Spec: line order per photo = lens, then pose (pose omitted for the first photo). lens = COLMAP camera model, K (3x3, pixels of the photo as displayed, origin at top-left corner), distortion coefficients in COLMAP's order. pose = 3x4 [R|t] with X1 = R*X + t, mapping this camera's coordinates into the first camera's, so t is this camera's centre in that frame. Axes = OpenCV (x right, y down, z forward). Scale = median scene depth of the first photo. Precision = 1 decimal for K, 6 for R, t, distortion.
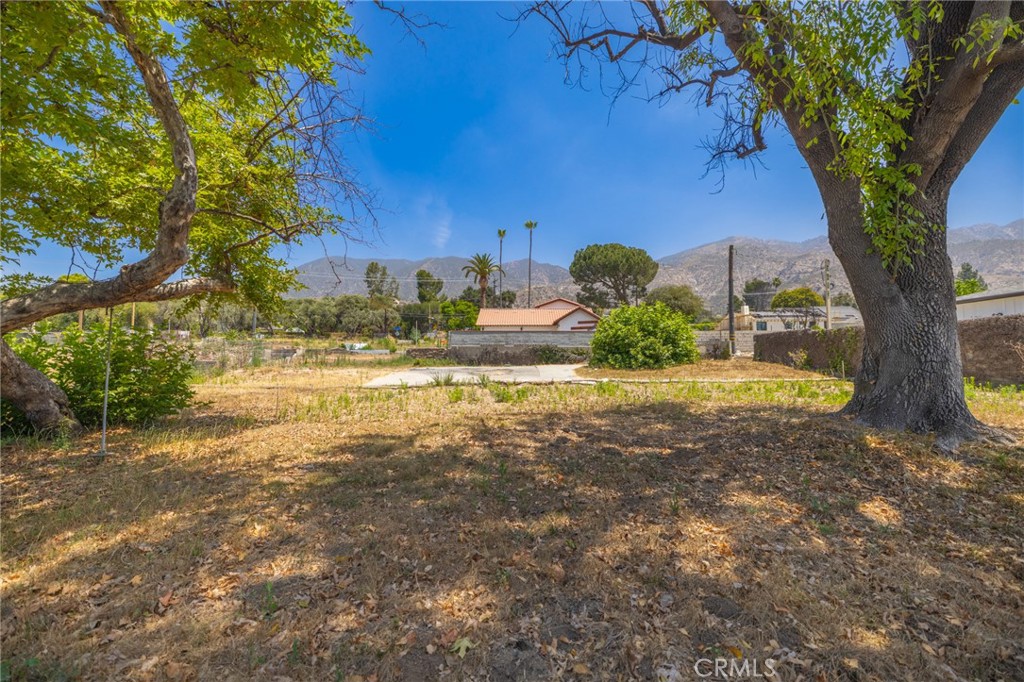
lens RADIAL K [[429.1, 0, 511.4], [0, 429.1, 348.2], [0, 0, 1]] dist [0.002720, -0.001045]
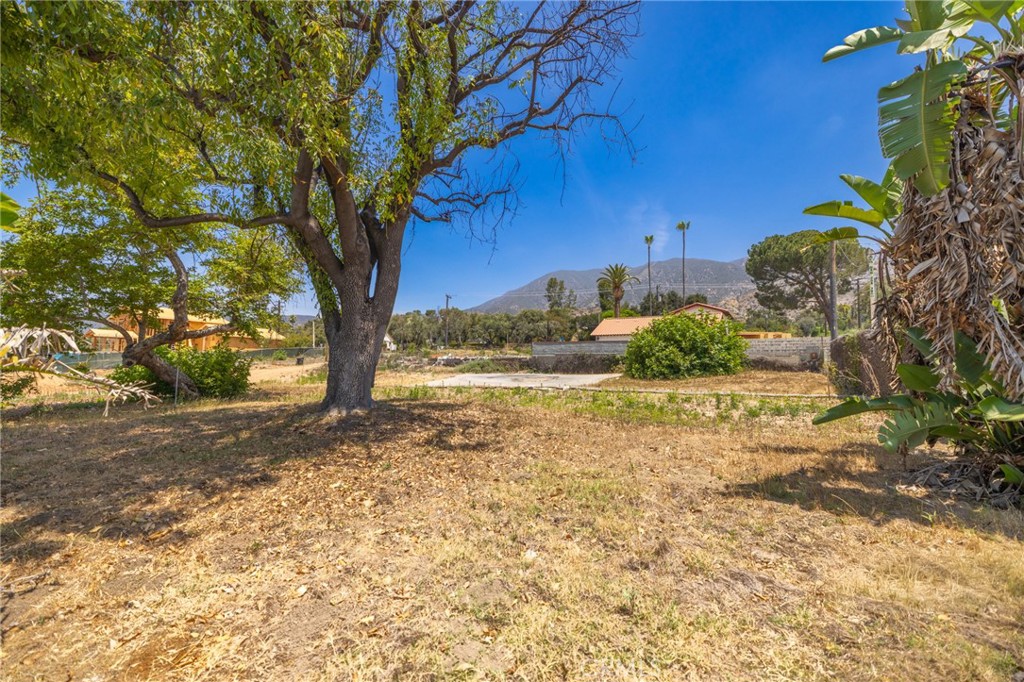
lens RADIAL K [[429.1, 0, 510.0], [0, 429.1, 338.8], [0, 0, 1]] dist [0.002720, -0.001045]
pose [[0.868240, -0.021289, -0.495688, 0.191871], [0.001403, 0.999180, -0.040456, -0.001573], [0.496143, 0.034430, 0.867558, -0.000747]]
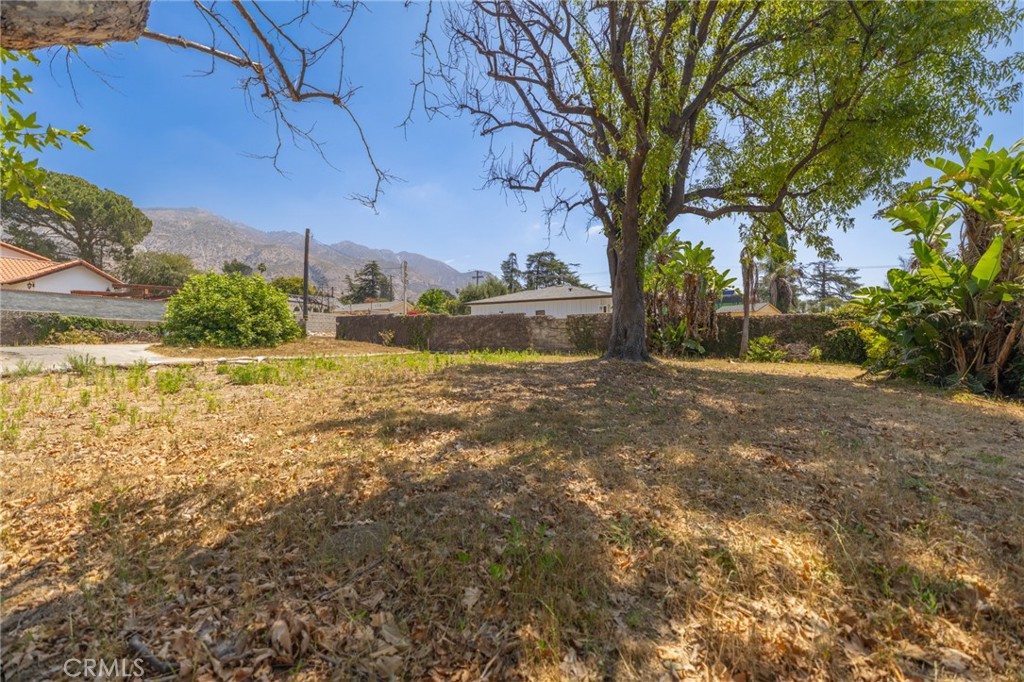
lens RADIAL K [[429.1, 0, 510.9], [0, 429.1, 340.5], [0, 0, 1]] dist [0.002720, -0.001045]
pose [[0.417686, 0.006493, 0.908568, -0.106402], [-0.021752, 0.999759, 0.002855, 0.007647], [-0.908331, -0.020956, 0.417726, 0.057661]]
